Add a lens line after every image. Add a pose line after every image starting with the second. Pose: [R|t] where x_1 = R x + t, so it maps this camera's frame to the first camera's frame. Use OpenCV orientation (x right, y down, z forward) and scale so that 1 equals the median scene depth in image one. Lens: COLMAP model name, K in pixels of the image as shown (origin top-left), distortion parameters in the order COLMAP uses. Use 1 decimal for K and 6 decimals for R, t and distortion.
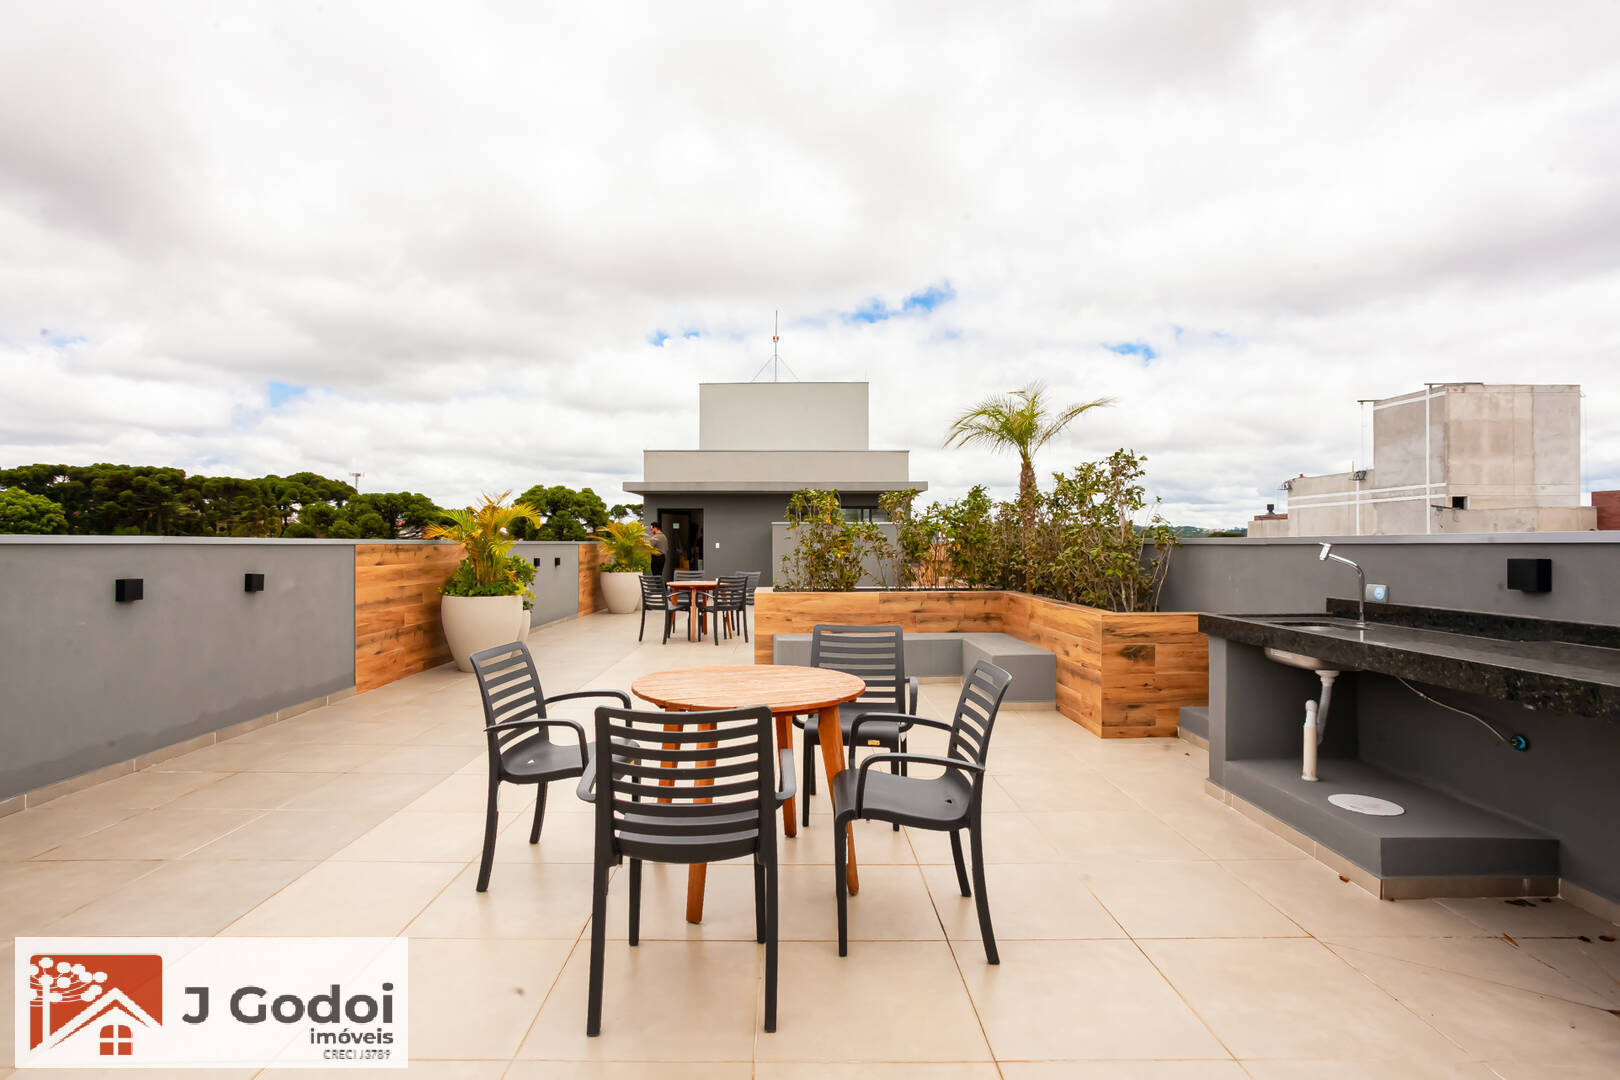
lens RADIAL K [[790.2, 0, 793.9], [0, 790.2, 527.6], [0, 0, 1]] dist [-0.031610, 0.015725]
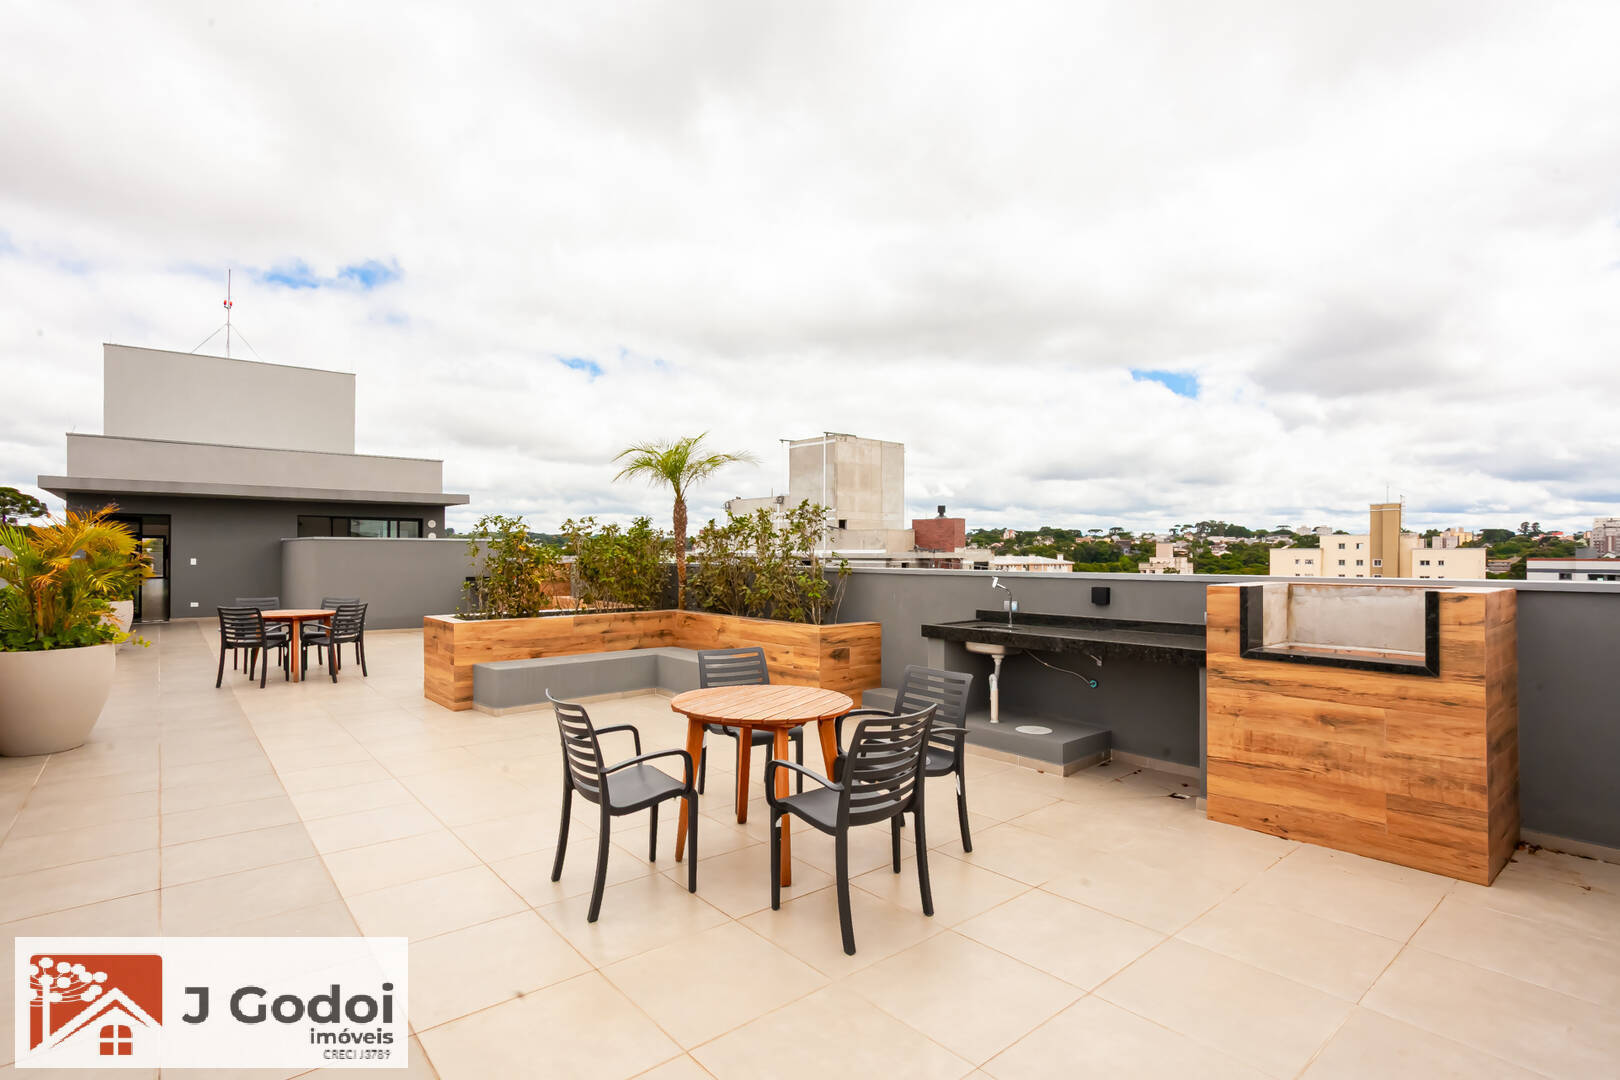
lens RADIAL K [[790.2, 0, 823.4], [0, 790.2, 548.3], [0, 0, 1]] dist [-0.031610, 0.015725]
pose [[0.760549, 0.007230, 0.649241, -0.274427], [-0.017342, 0.999807, 0.009181, -0.020529], [-0.649049, -0.018242, 0.760527, -0.008171]]
